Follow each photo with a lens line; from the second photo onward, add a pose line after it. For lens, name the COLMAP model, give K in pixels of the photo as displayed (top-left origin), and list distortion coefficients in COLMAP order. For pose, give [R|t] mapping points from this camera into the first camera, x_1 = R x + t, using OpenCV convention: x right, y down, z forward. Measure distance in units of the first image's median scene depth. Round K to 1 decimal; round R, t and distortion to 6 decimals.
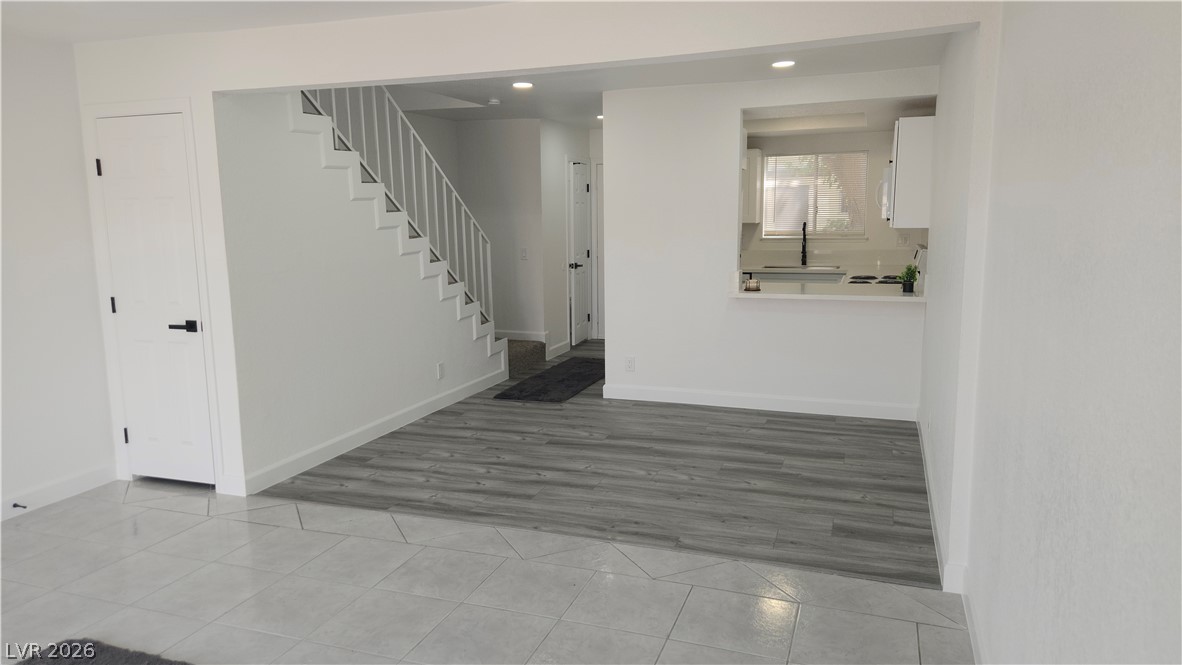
lens RADIAL K [[789.8, 0, 585.2], [0, 789.8, 326.9], [0, 0, 1]] dist [0.059629, -0.045245]
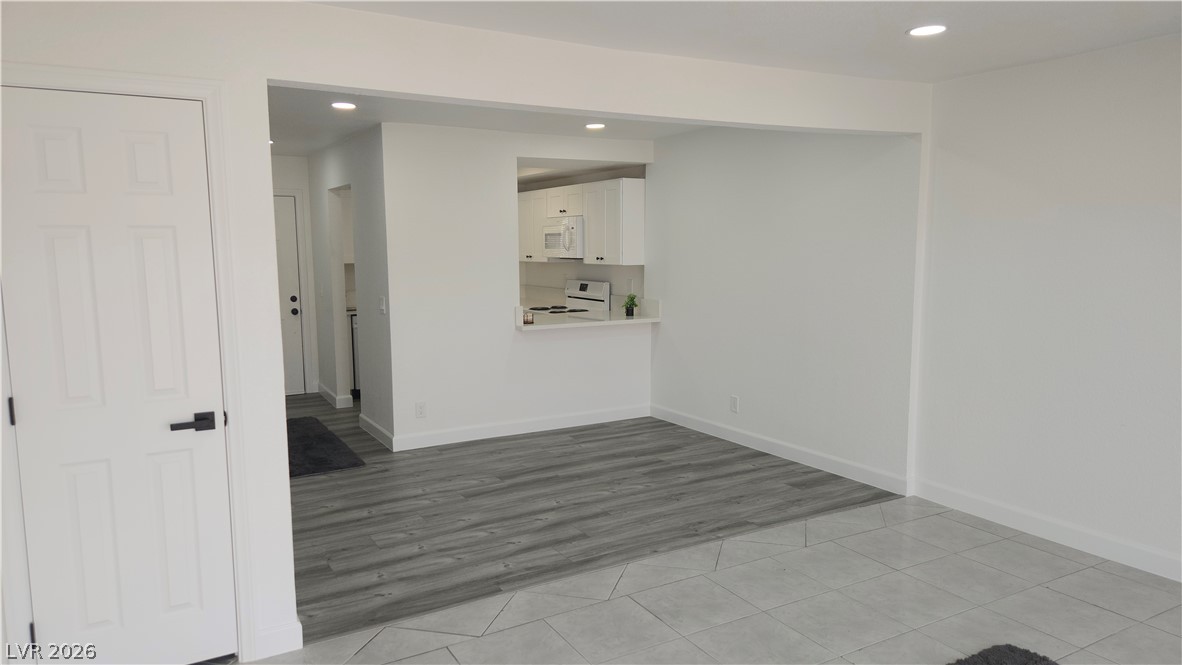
lens RADIAL K [[789.8, 0, 589.1], [0, 789.8, 336.0], [0, 0, 1]] dist [0.059629, -0.045245]
pose [[0.640900, -0.079554, 0.763491, -0.681136], [0.111308, 0.993735, 0.010110, -0.036413], [-0.759511, 0.078503, 0.645740, 0.284878]]
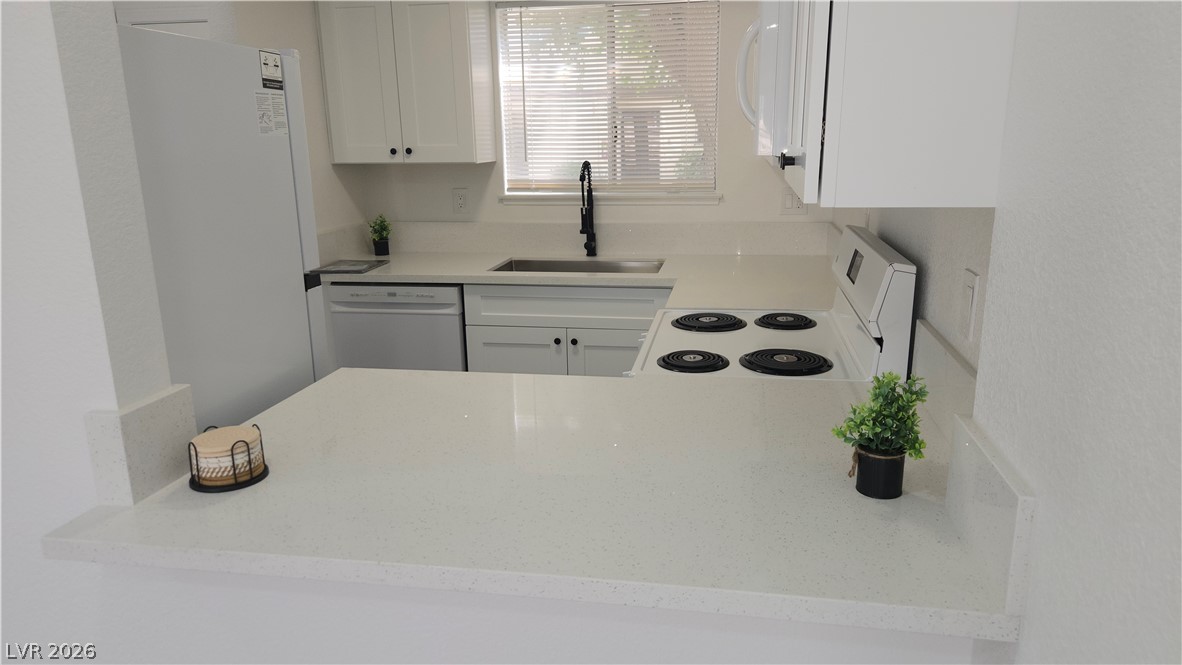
lens RADIAL K [[789.8, 0, 589.3], [0, 789.8, 333.4], [0, 0, 1]] dist [0.059629, -0.045245]
pose [[0.986141, -0.043101, 0.160213, 0.335675], [0.028320, 0.995224, 0.093424, -0.128212], [-0.163474, -0.087592, 0.982651, 0.919442]]
